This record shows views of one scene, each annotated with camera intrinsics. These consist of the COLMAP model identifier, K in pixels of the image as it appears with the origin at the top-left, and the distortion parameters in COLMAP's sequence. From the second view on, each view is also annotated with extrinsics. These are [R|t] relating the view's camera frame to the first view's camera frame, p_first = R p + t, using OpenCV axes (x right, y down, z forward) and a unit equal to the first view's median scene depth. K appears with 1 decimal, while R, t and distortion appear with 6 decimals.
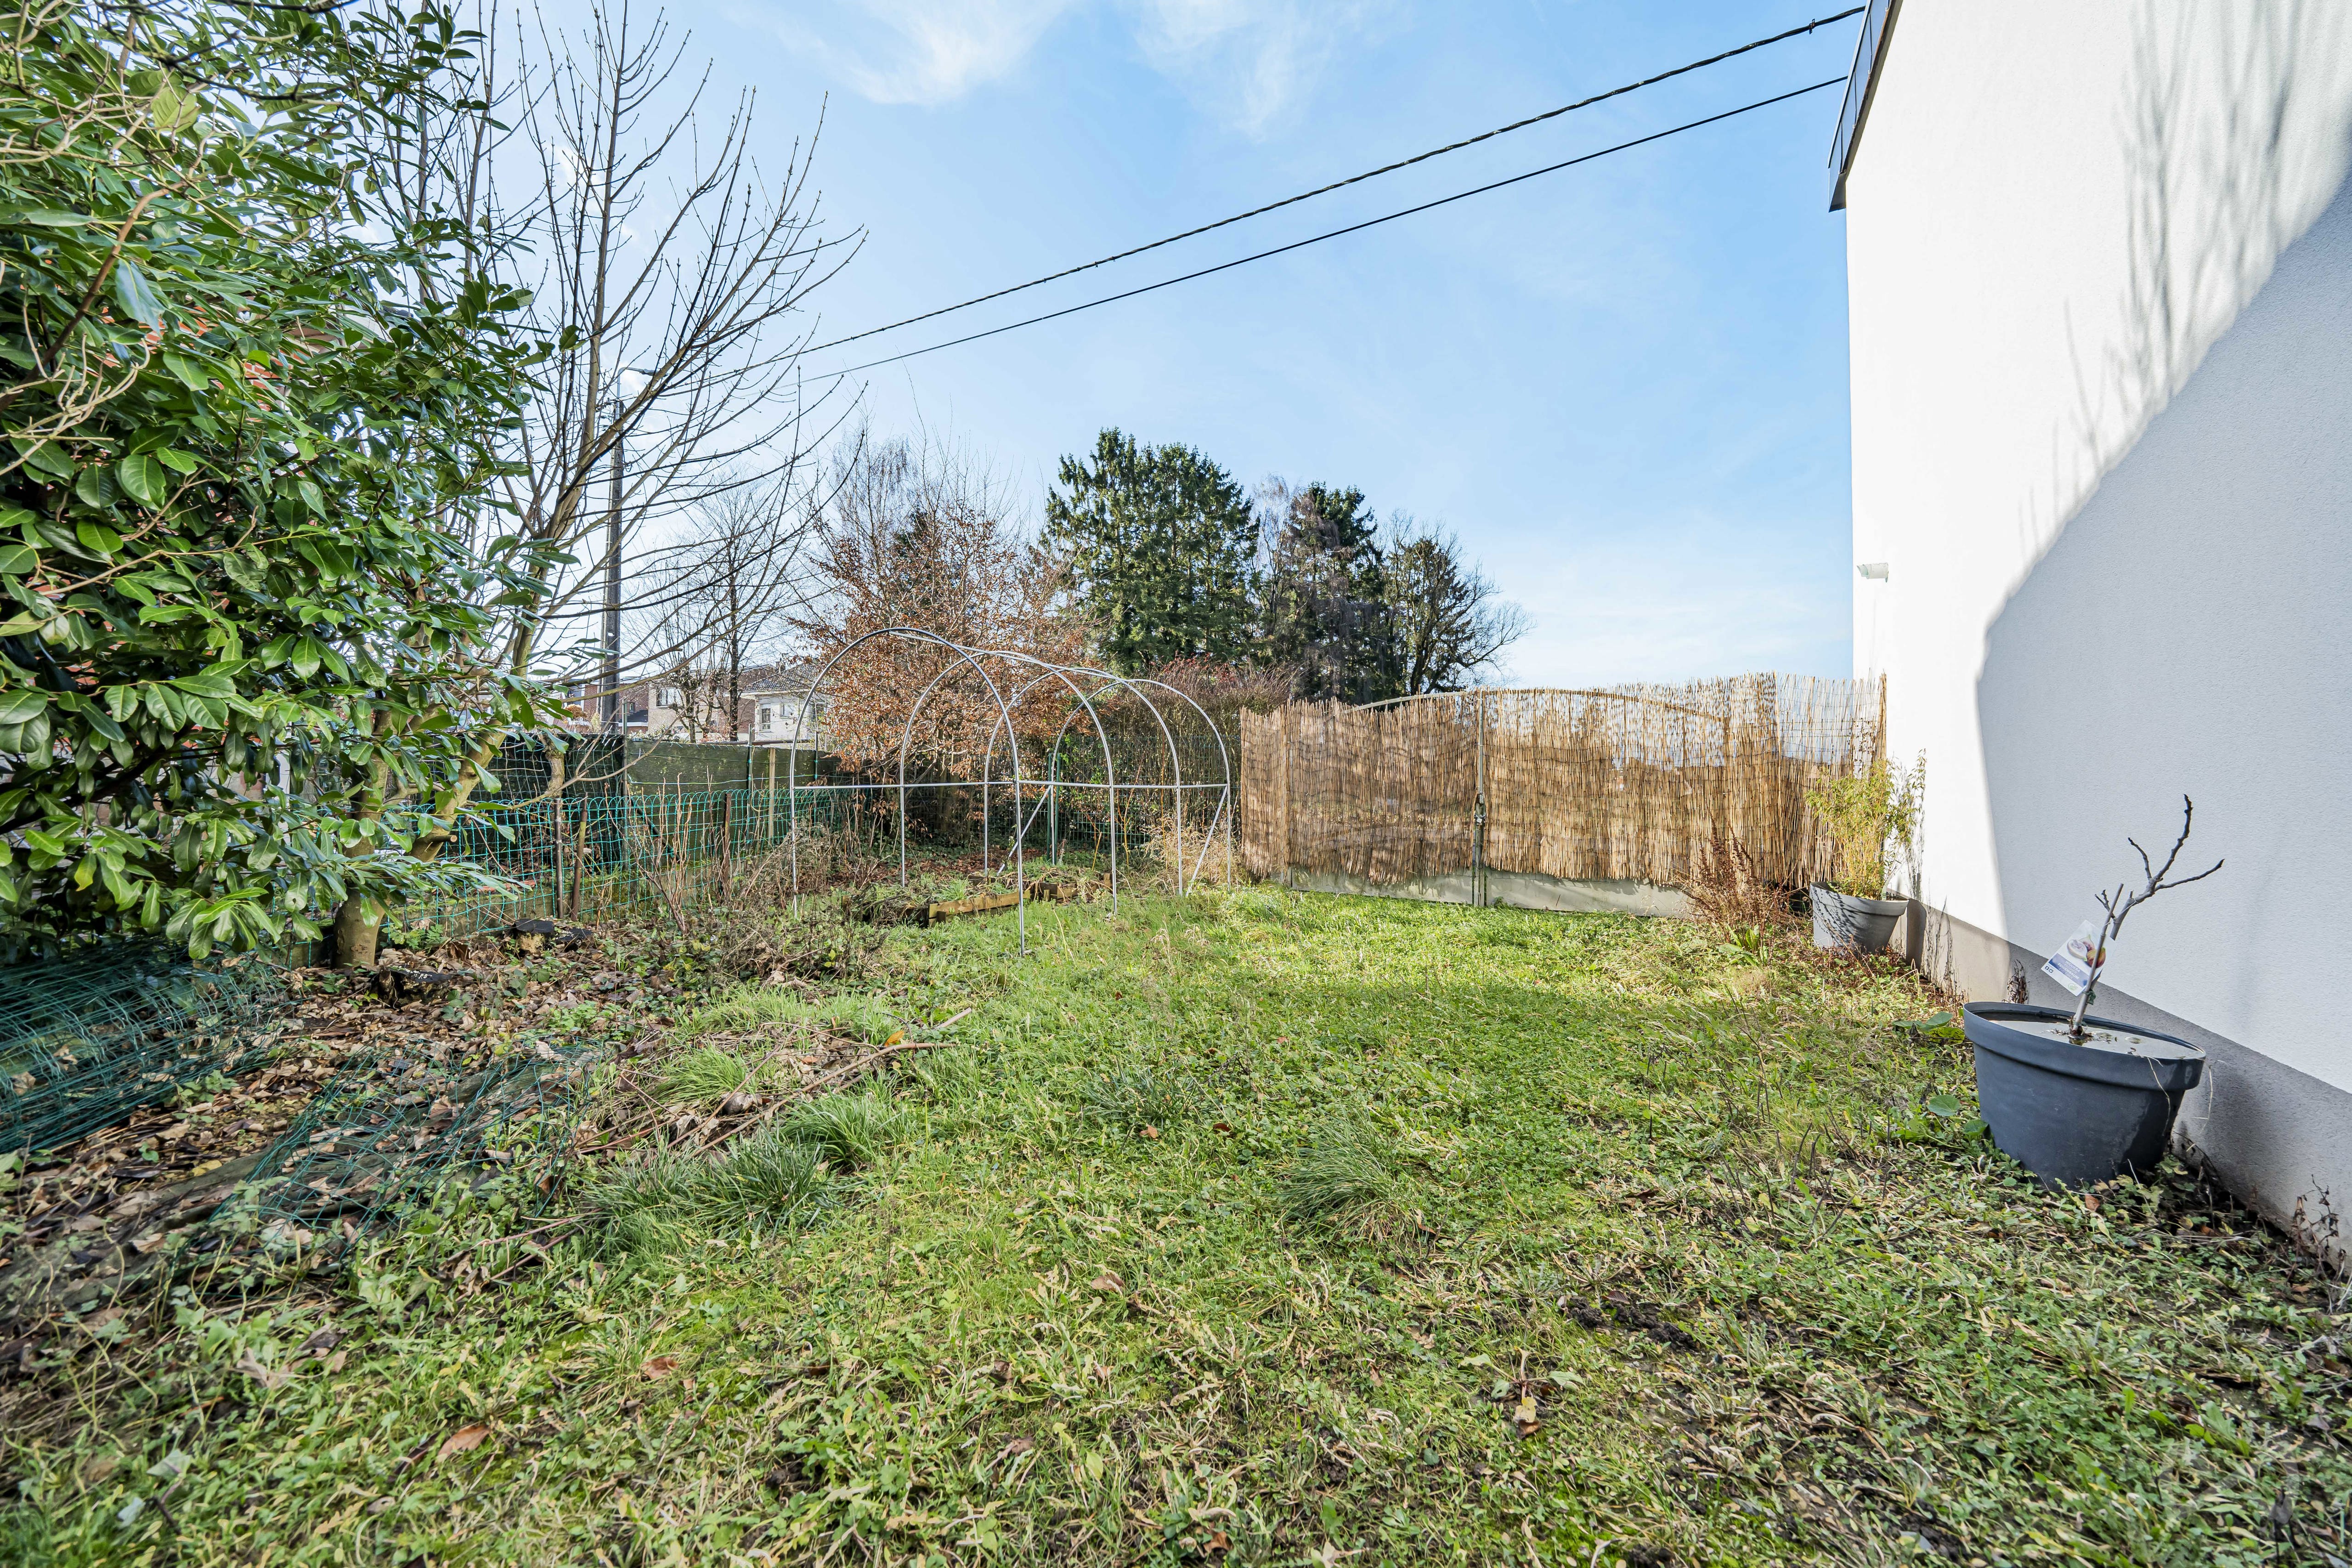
lens RADIAL K [[808.8, 0, 1184.2], [0, 808.8, 777.4], [0, 0, 1]] dist [-0.000834, -0.000050]
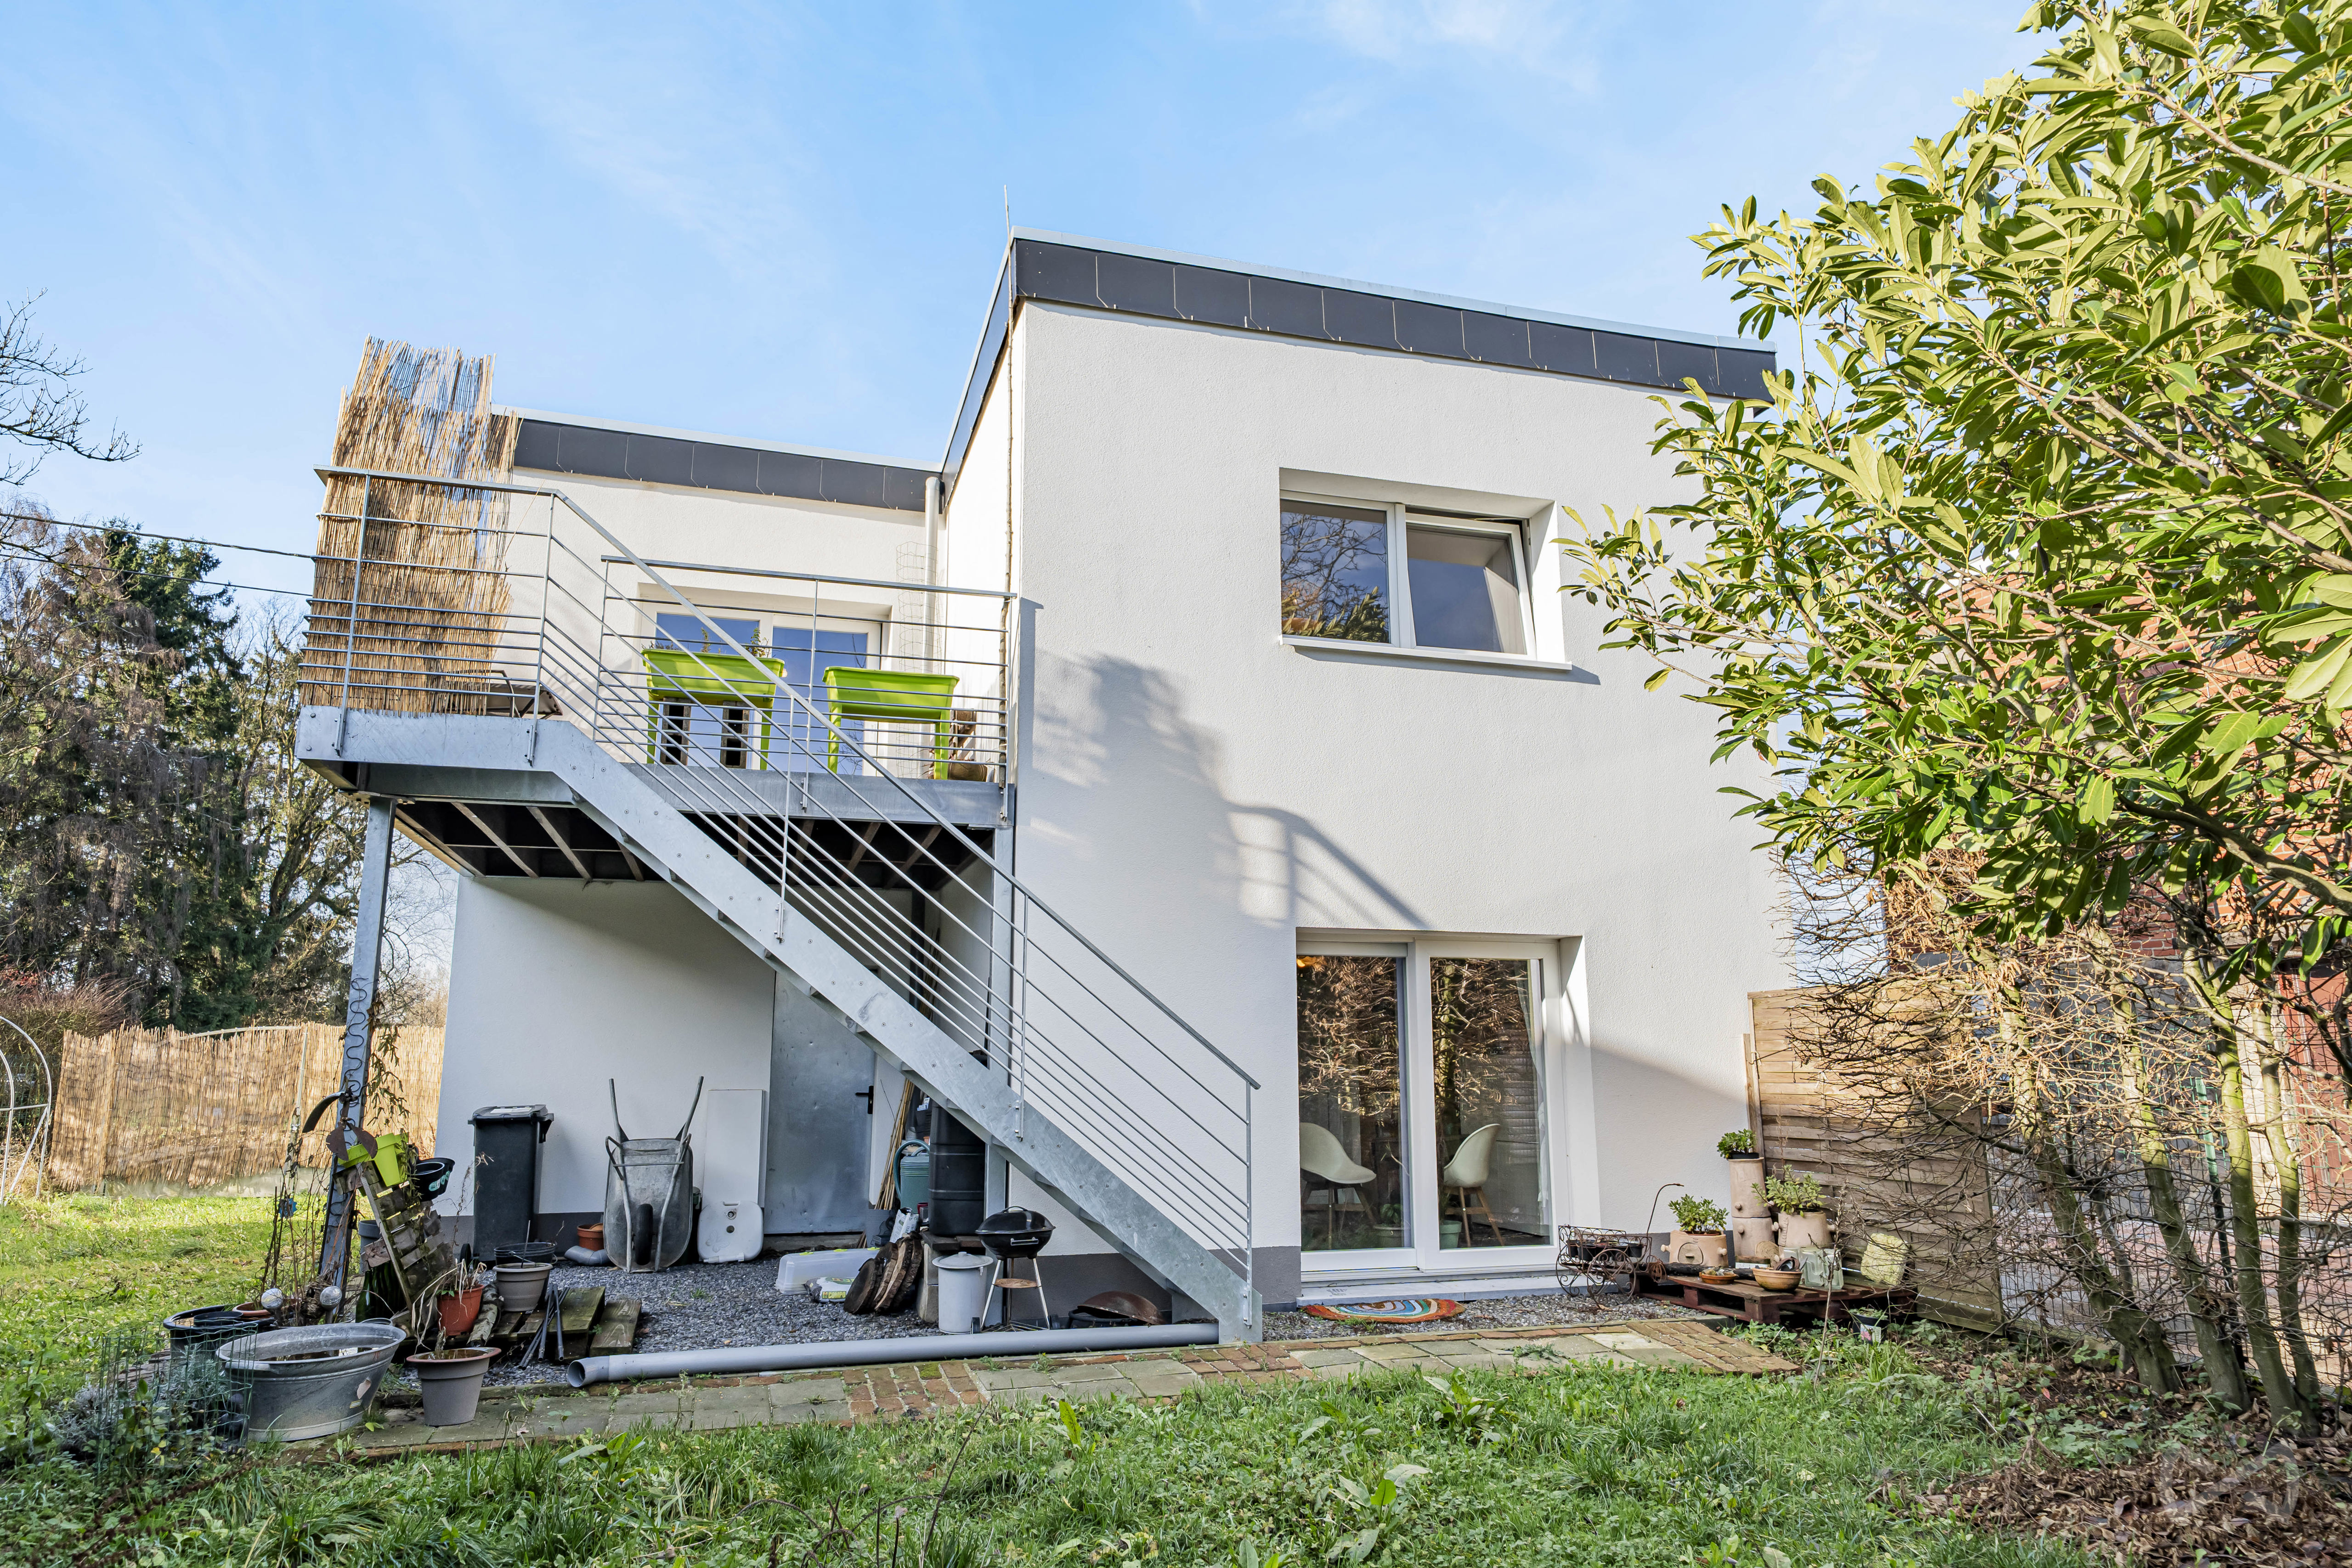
lens RADIAL K [[1466.1, 0, 1176.0], [0, 1466.1, 784.0], [0, 0, 1]] dist [0.000307, -0.001079]
pose [[0.678201, 0.133352, 0.722676, -0.380188], [-0.004738, 0.984171, -0.177158, -0.070285], [-0.734862, 0.116725, 0.668097, -1.417842]]
